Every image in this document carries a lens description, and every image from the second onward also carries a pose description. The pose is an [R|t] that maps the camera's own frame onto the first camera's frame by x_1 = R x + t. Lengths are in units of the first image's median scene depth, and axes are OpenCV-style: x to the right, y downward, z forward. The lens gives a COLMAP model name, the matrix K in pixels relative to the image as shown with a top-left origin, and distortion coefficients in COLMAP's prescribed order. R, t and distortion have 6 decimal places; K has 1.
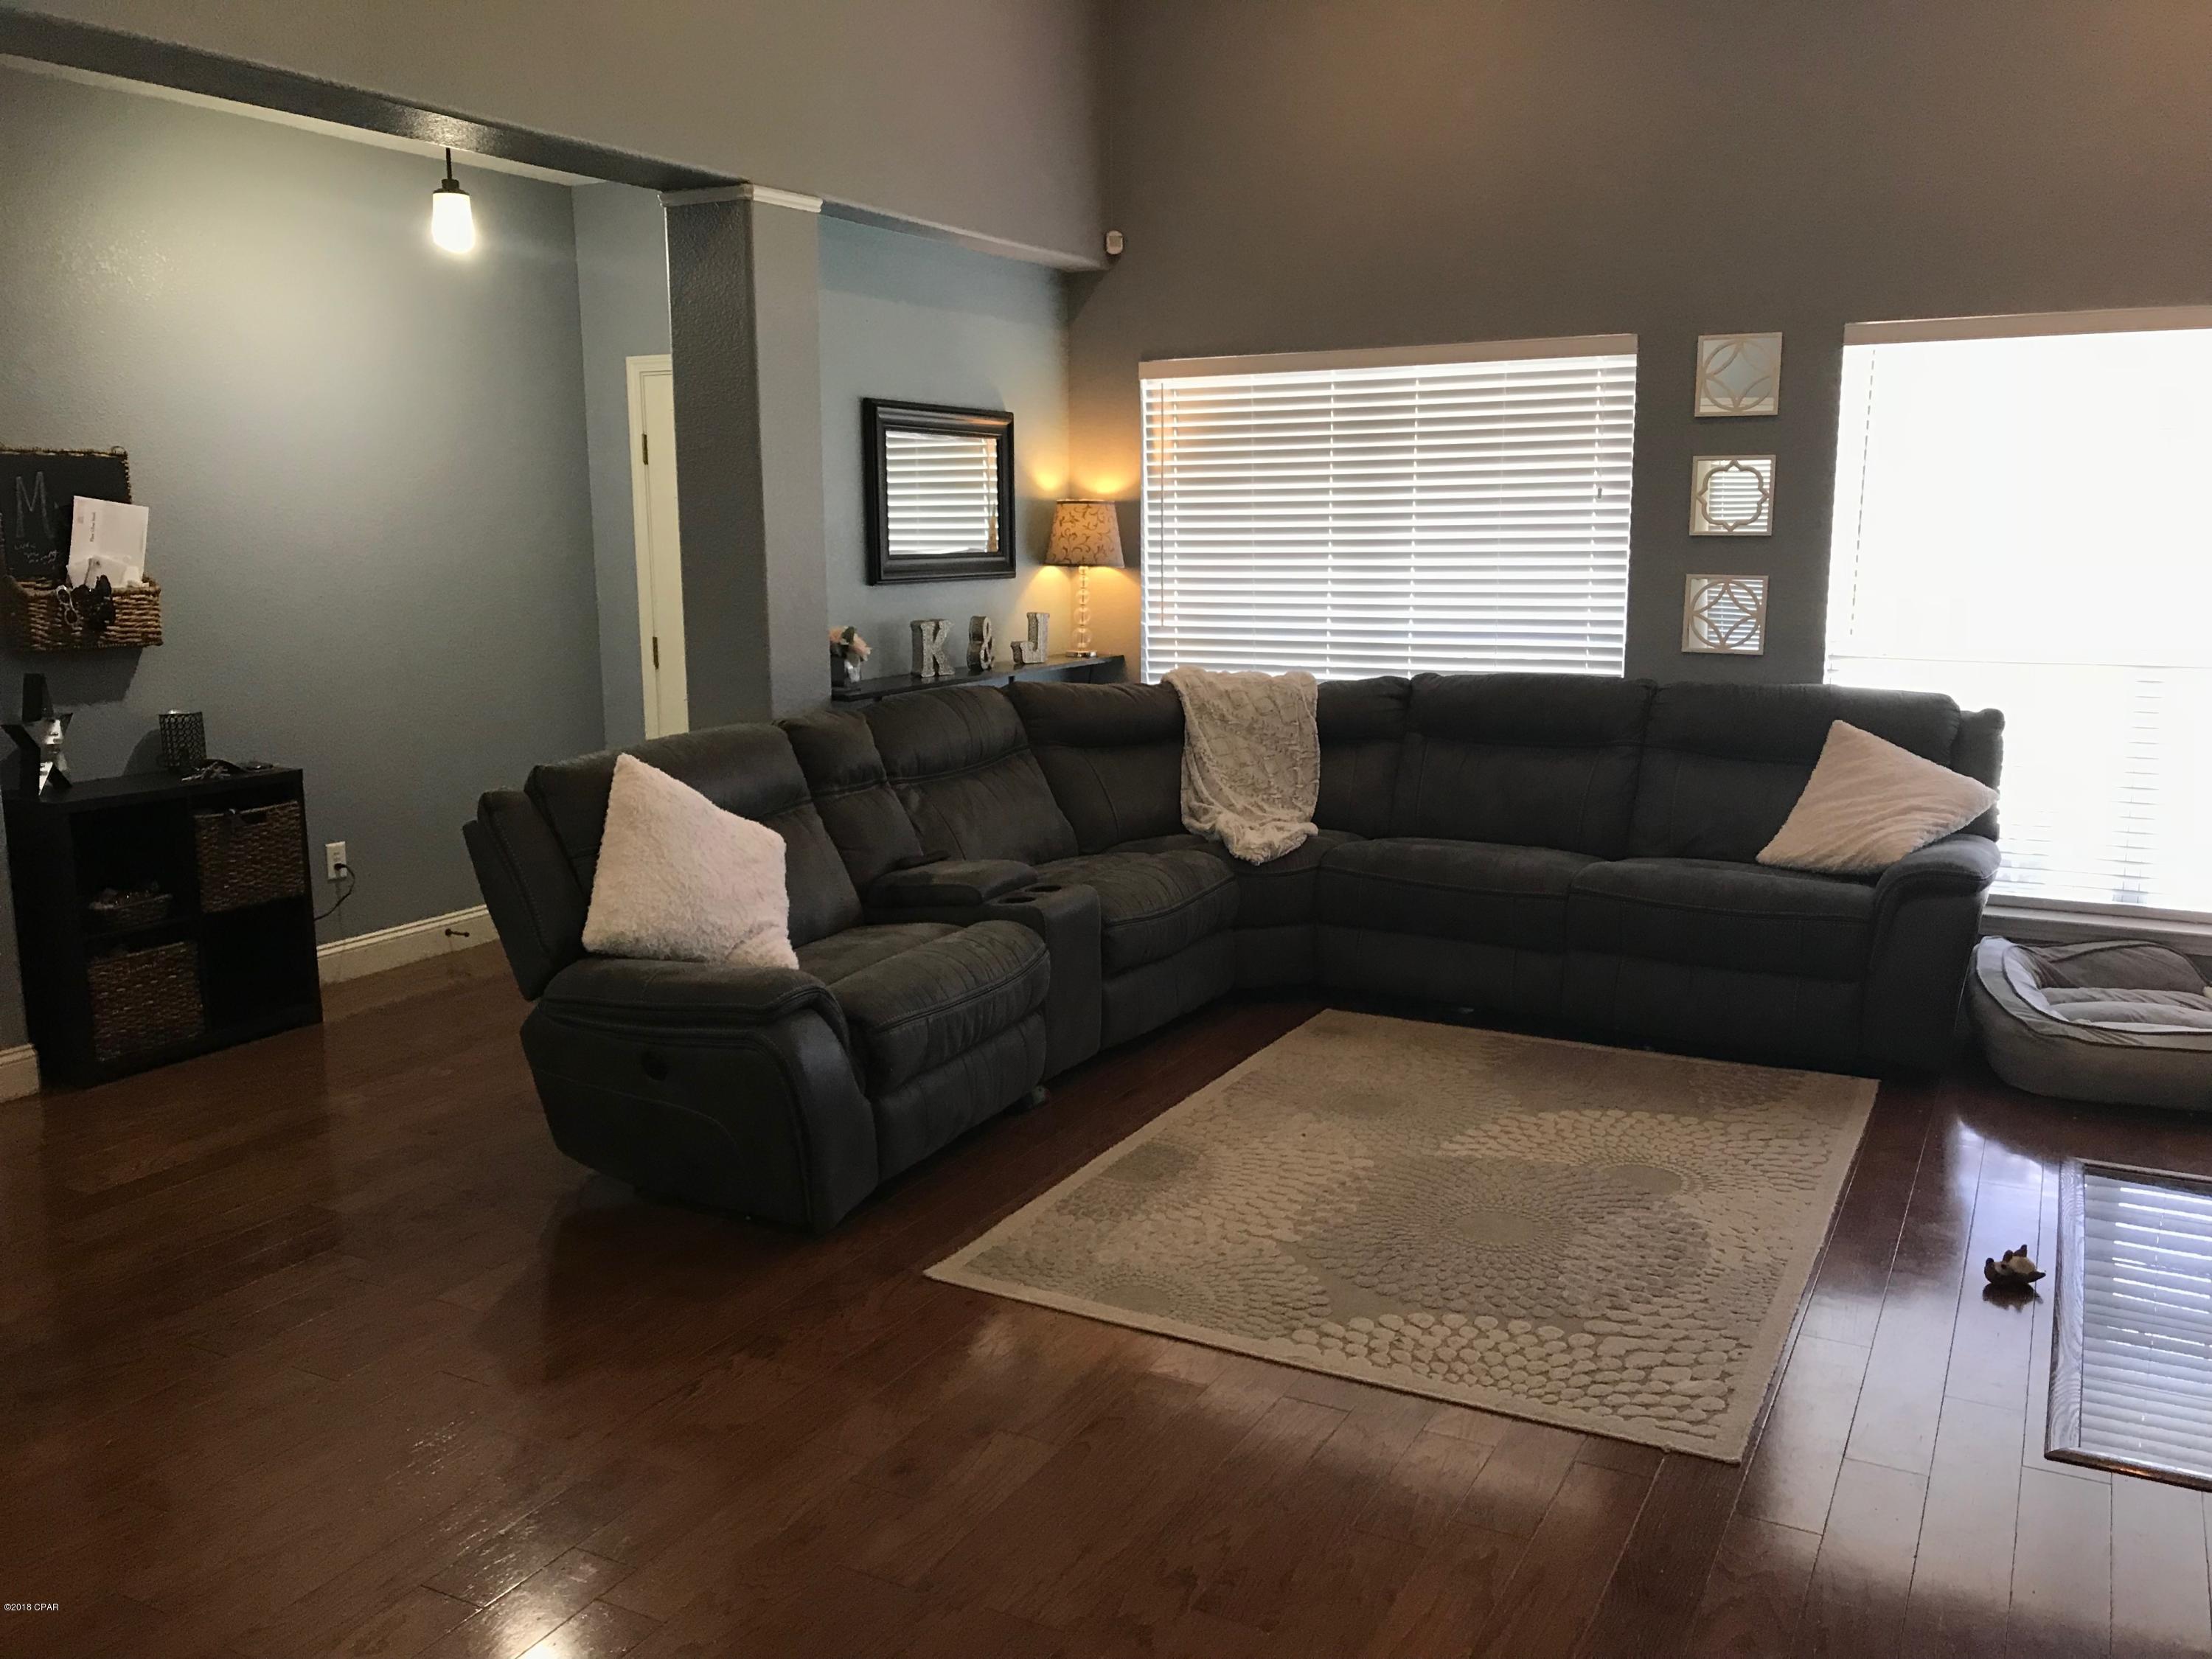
lens RADIAL K [[1792.9, 0, 1106.0], [0, 1792.9, 829.5], [0, 0, 1]] dist [0.000269, -0.007539]
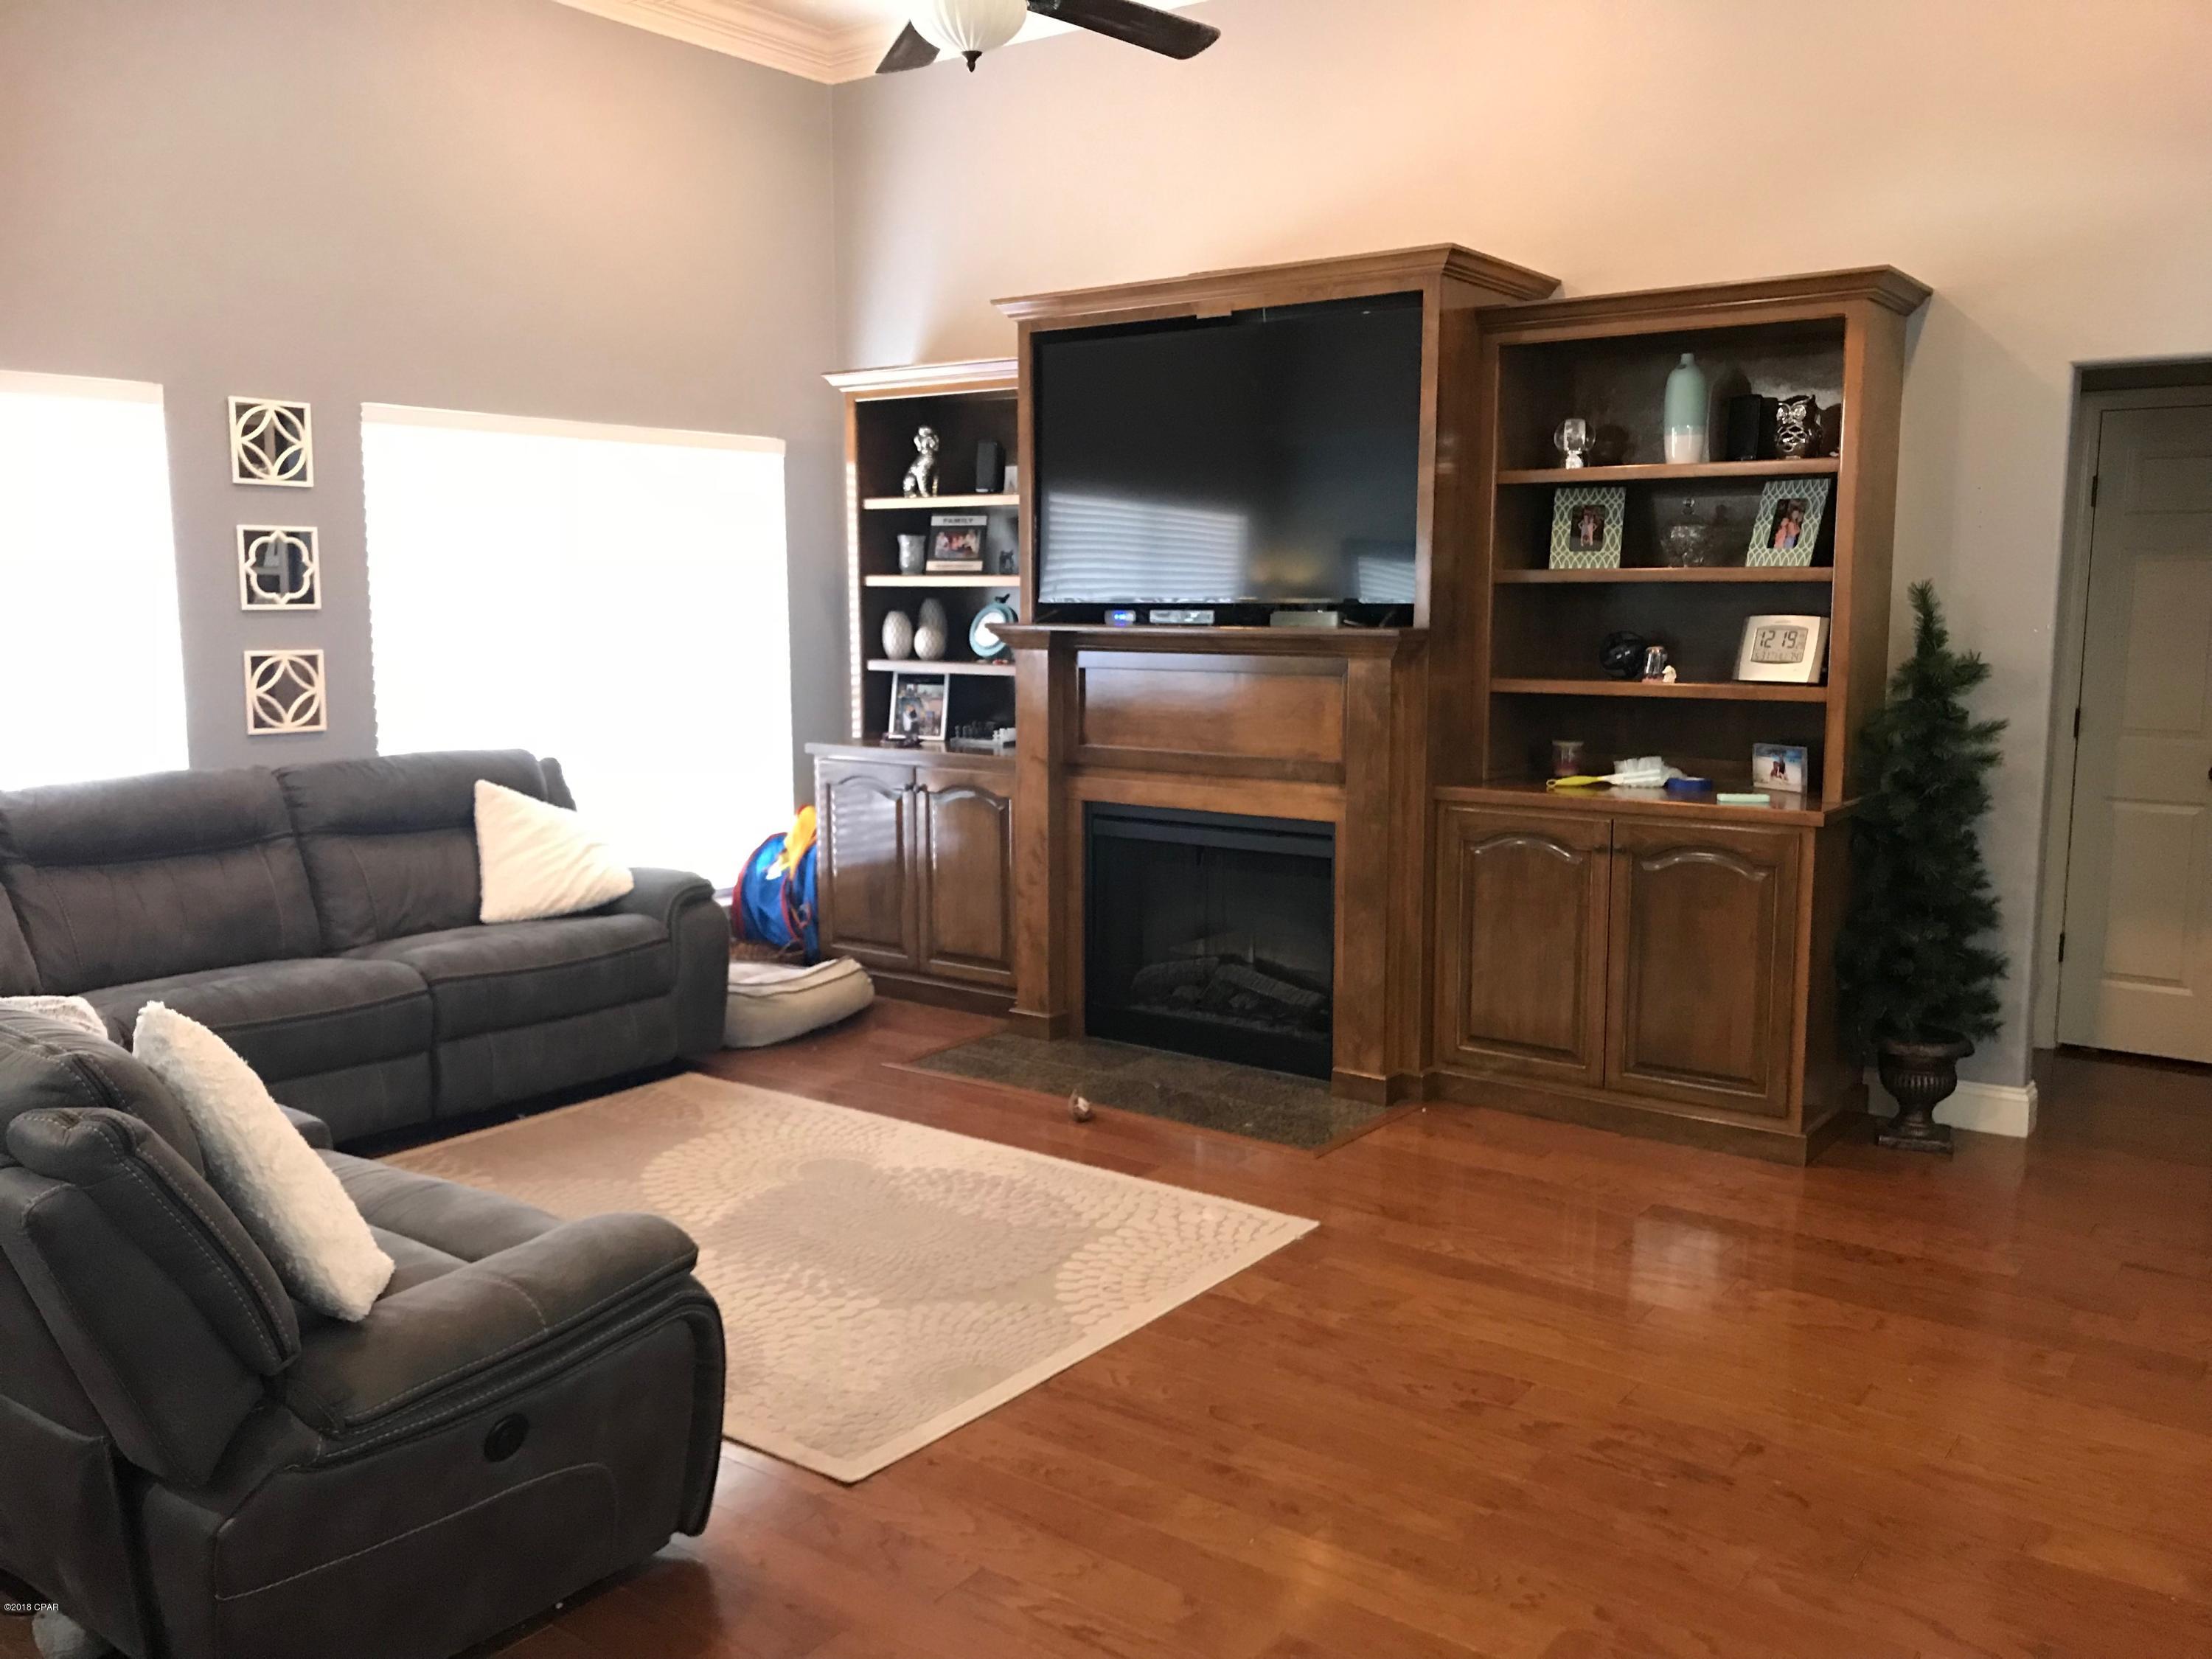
lens RADIAL K [[1792.9, 0, 1106.0], [0, 1792.9, 829.5], [0, 0, 1]] dist [0.000269, -0.007539]
pose [[0.139425, -0.120951, 0.982818, -0.684669], [0.164951, 0.981482, 0.097386, -0.087634], [-0.976397, 0.148539, 0.156795, 0.559092]]
